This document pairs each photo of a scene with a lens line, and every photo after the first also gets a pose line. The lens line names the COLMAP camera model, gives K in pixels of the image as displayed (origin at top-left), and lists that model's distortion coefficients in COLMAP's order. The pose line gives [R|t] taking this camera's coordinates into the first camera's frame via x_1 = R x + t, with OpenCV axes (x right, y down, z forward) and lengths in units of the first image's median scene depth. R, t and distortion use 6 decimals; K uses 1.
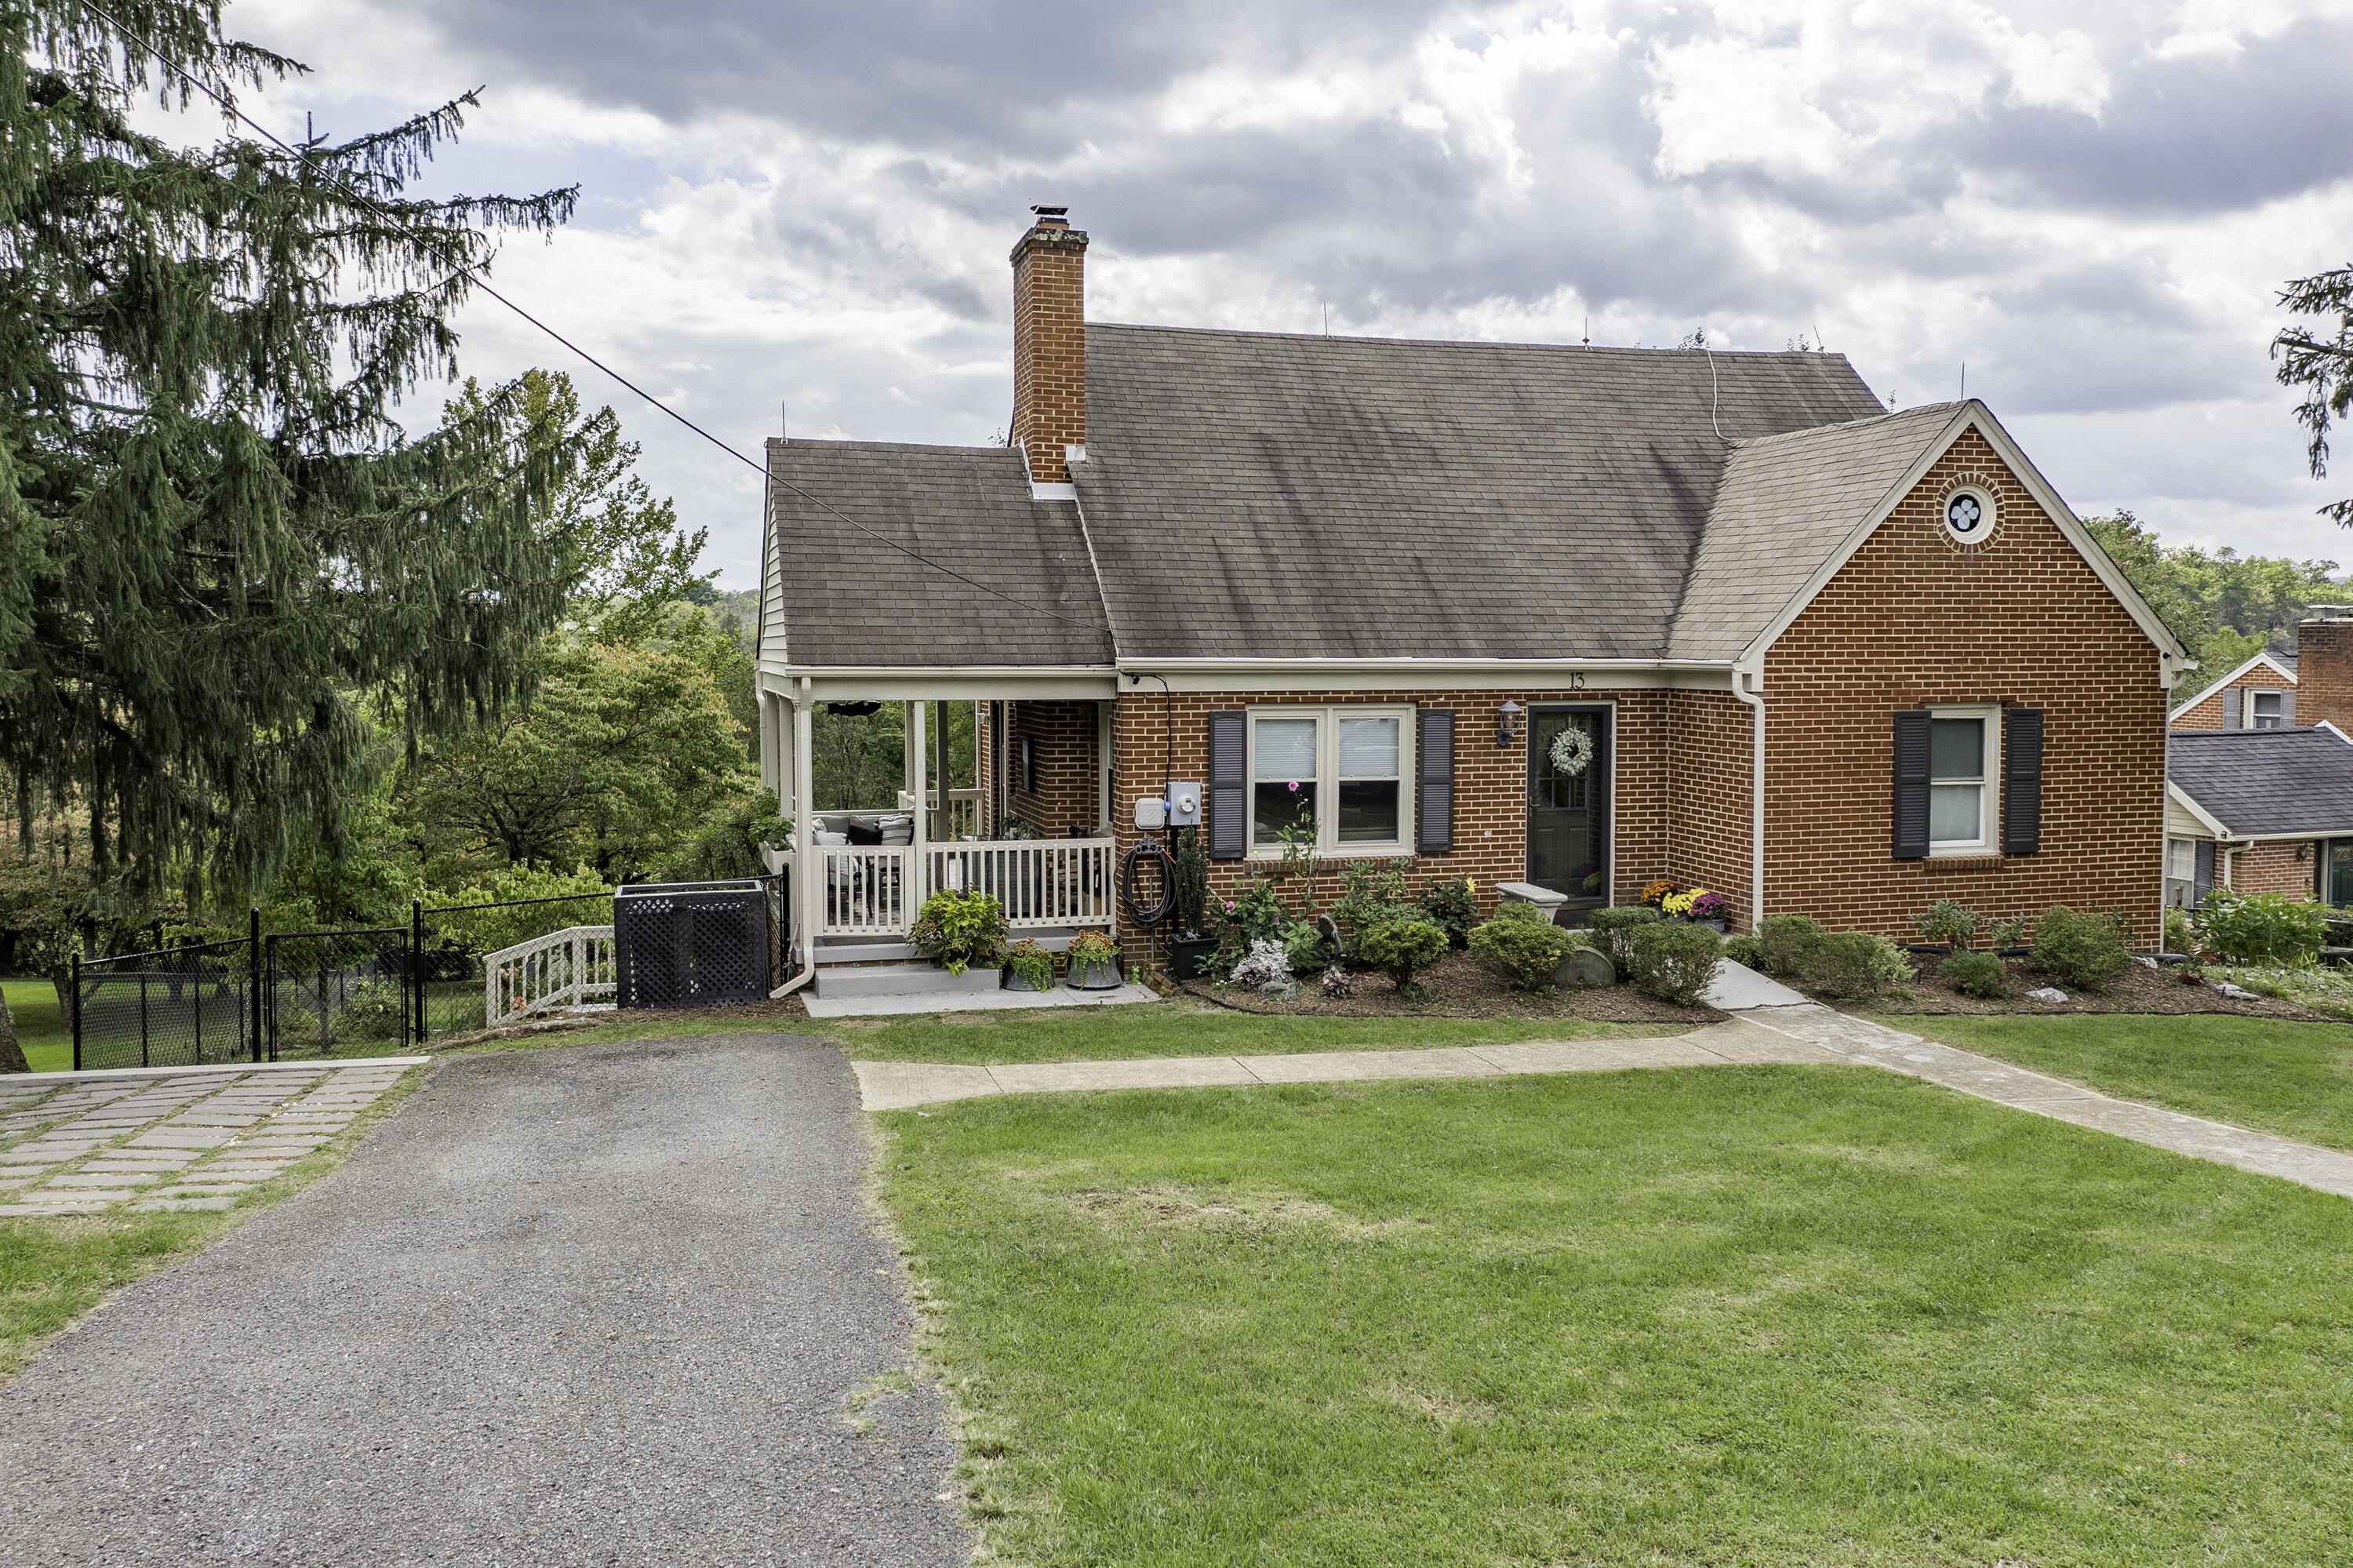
lens RADIAL K [[1905.4, 0, 1204.9], [0, 1905.4, 745.6], [0, 0, 1]] dist [0.040597, 0.007109]
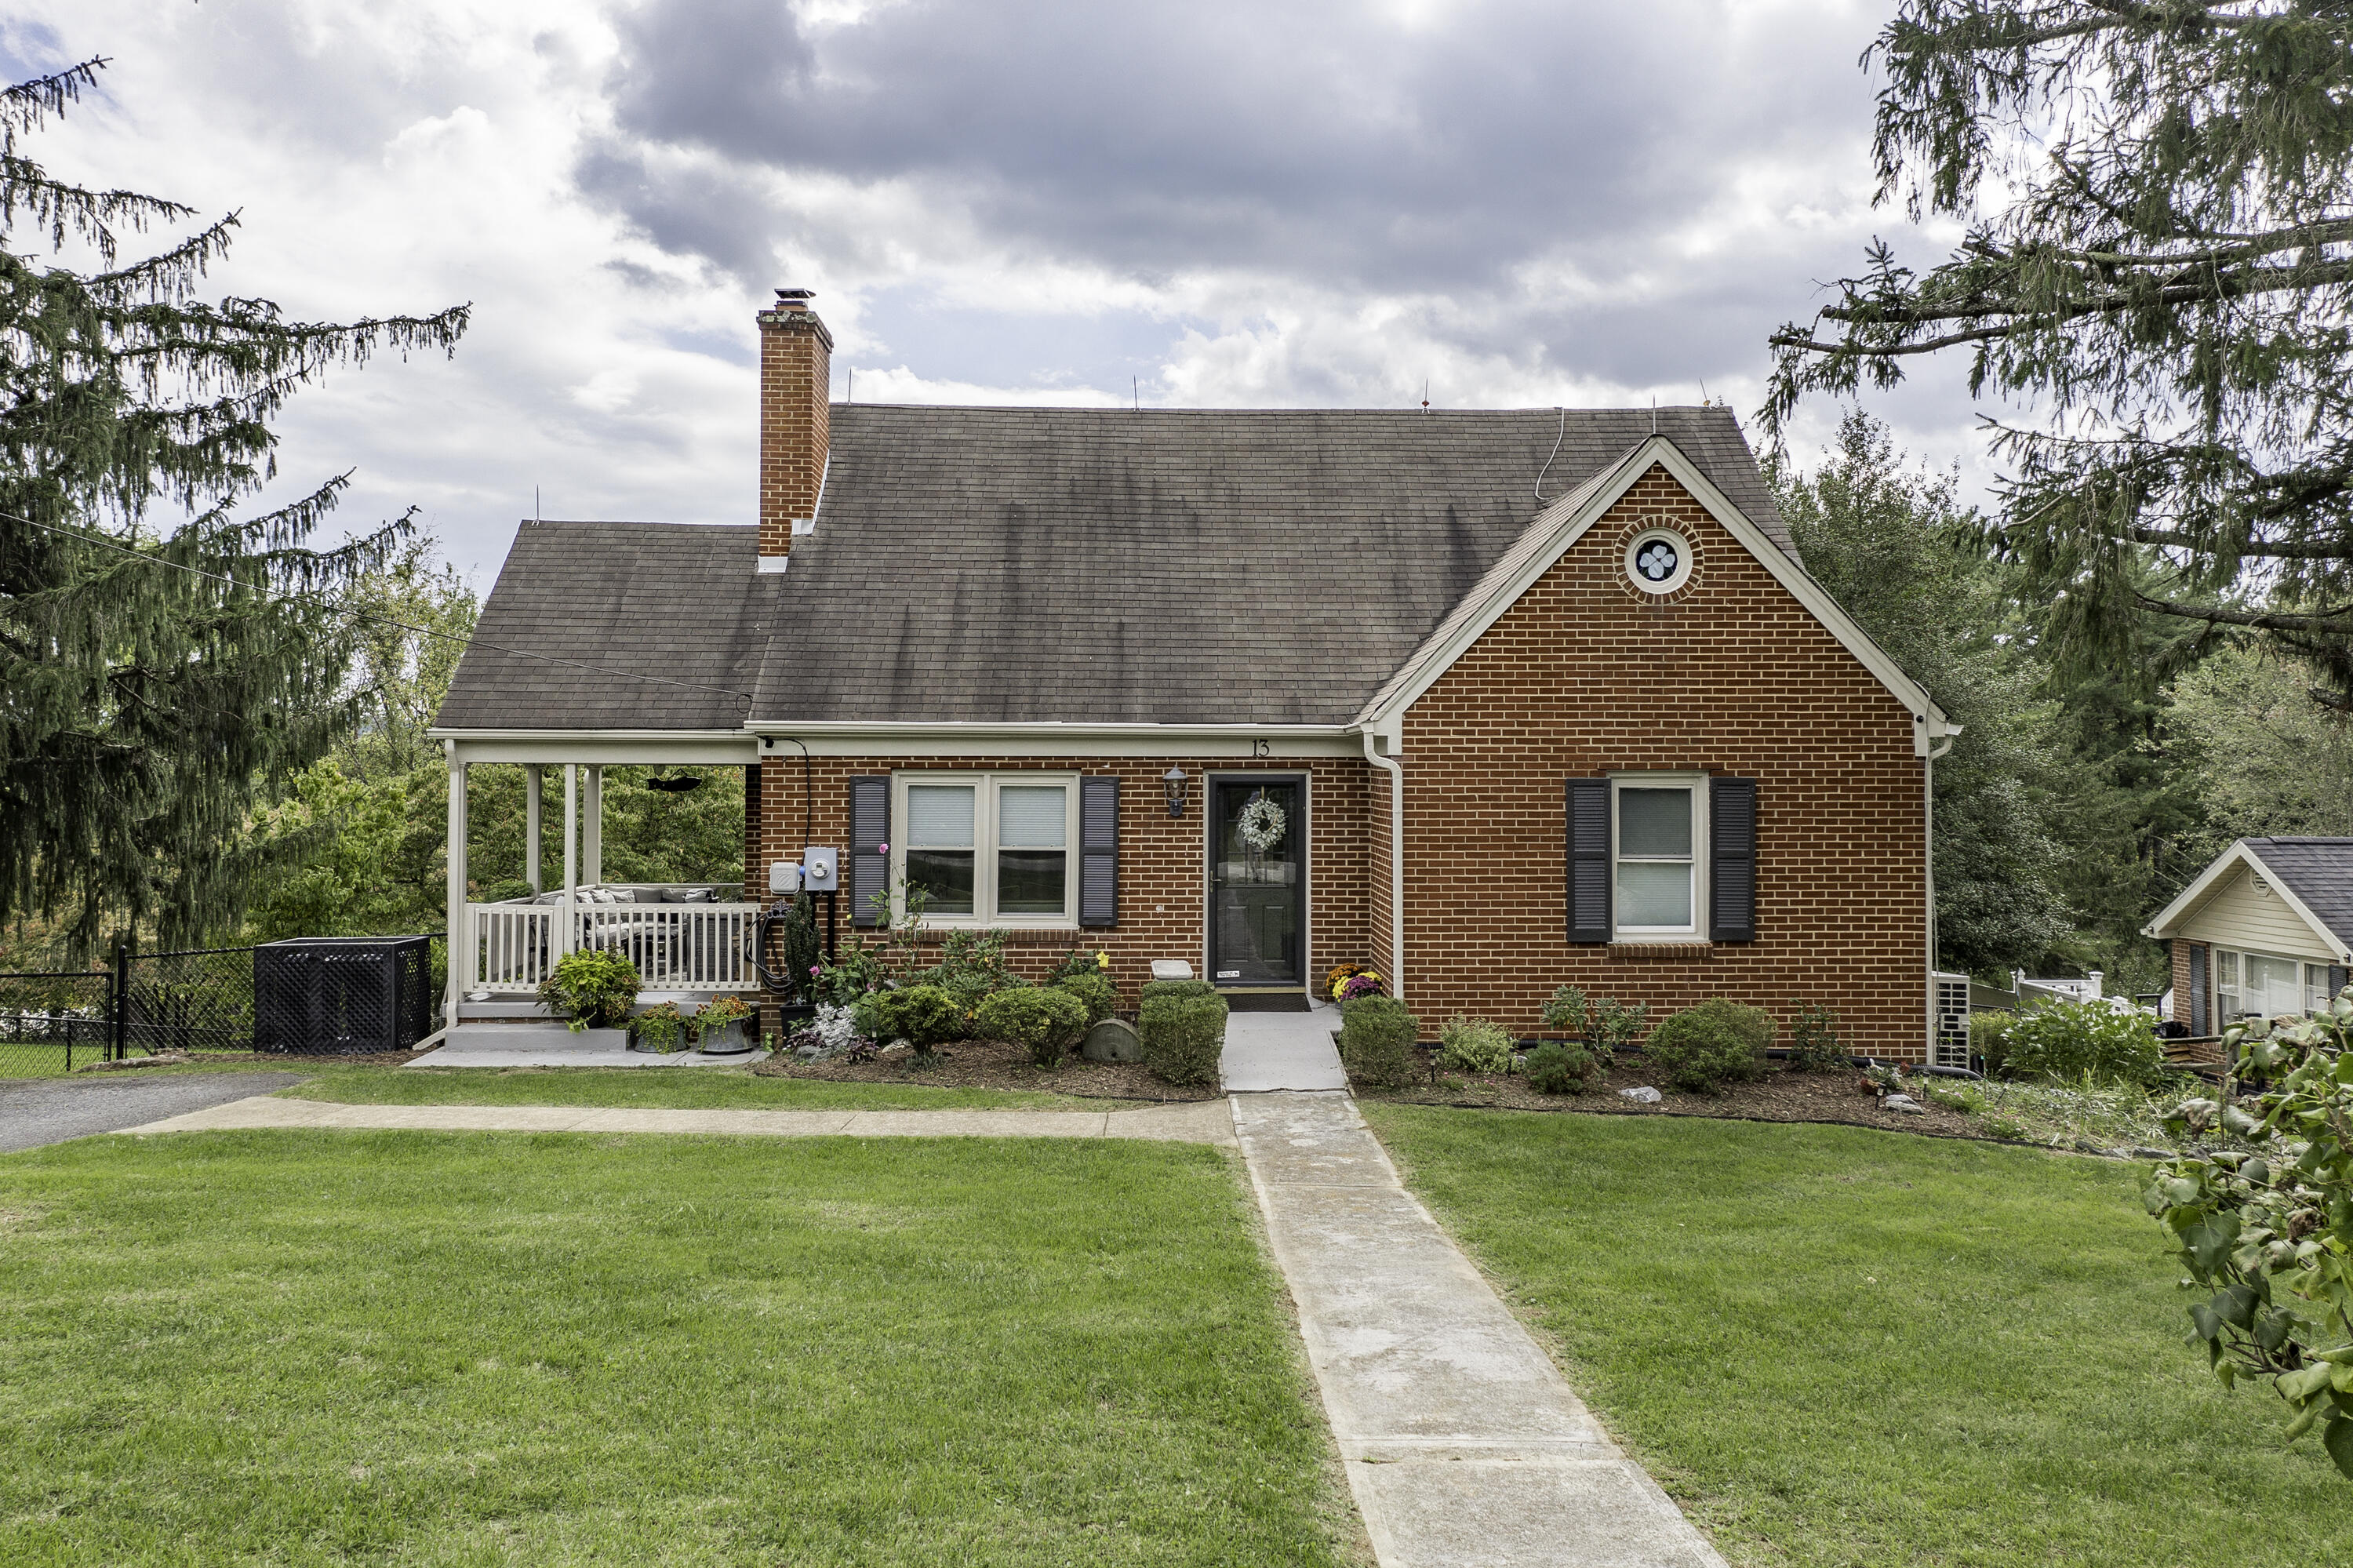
lens RADIAL K [[1905.4, 0, 1204.9], [0, 1905.4, 745.6], [0, 0, 1]] dist [0.040597, 0.007109]
pose [[0.968383, -0.002347, -0.249459, 0.411655], [-0.015029, 0.997590, -0.067730, 0.029434], [0.249017, 0.069338, 0.966014, 0.085404]]
